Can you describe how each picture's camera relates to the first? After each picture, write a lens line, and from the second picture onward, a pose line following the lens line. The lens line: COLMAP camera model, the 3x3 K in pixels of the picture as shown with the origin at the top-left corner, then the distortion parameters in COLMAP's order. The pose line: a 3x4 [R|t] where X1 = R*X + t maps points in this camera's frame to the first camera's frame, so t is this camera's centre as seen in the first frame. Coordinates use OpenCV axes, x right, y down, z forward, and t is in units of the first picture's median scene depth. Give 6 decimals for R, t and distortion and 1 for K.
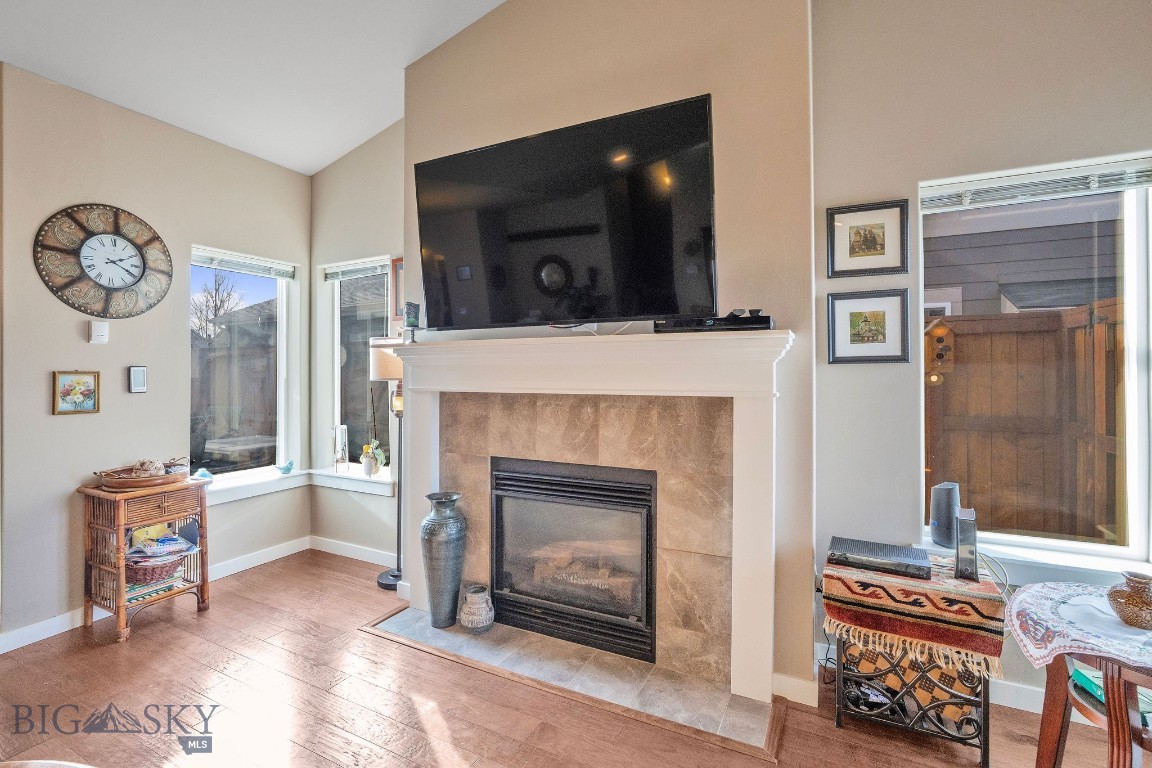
lens RADIAL K [[518.3, 0, 571.3], [0, 518.3, 374.8], [0, 0, 1]] dist [-0.032172, 0.001538]
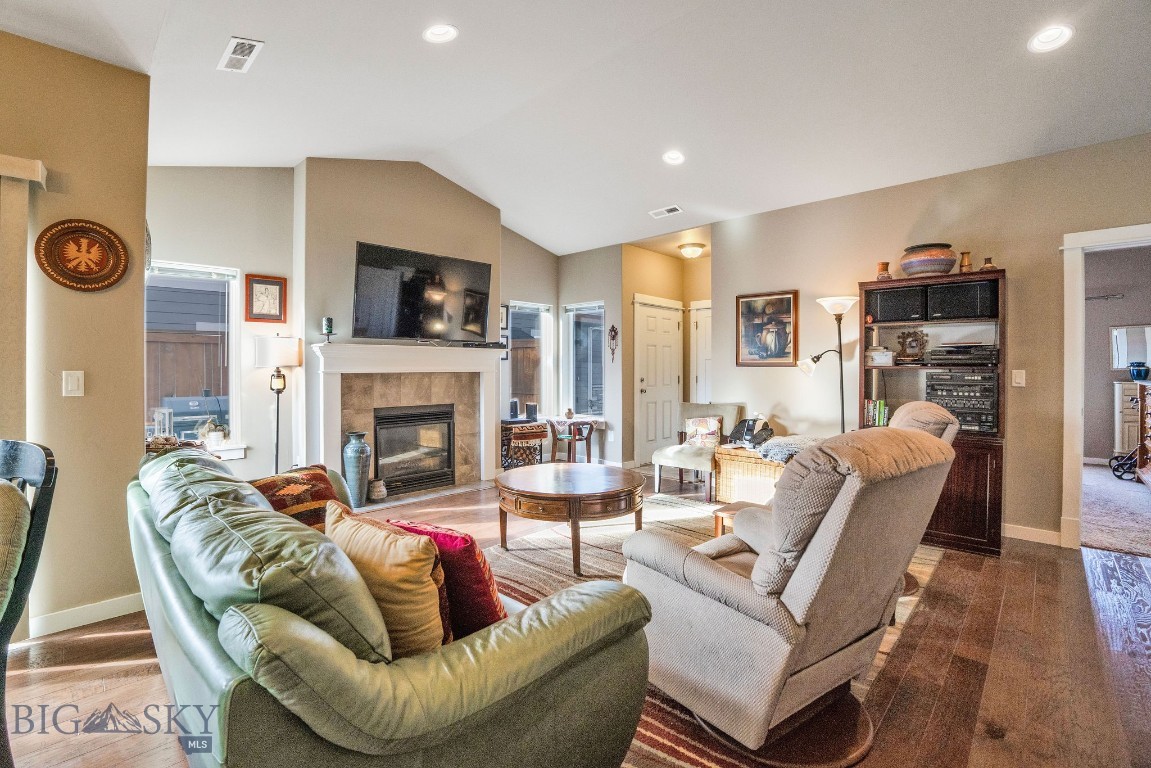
lens RADIAL K [[517.8, 0, 566.6], [0, 517.8, 377.4], [0, 0, 1]] dist [-0.032172, 0.001538]
pose [[0.295540, -0.020124, 0.955118, -1.906369], [-0.001478, 0.999767, 0.021523, 0.011133], [-0.955329, -0.007773, 0.295441, -0.202933]]
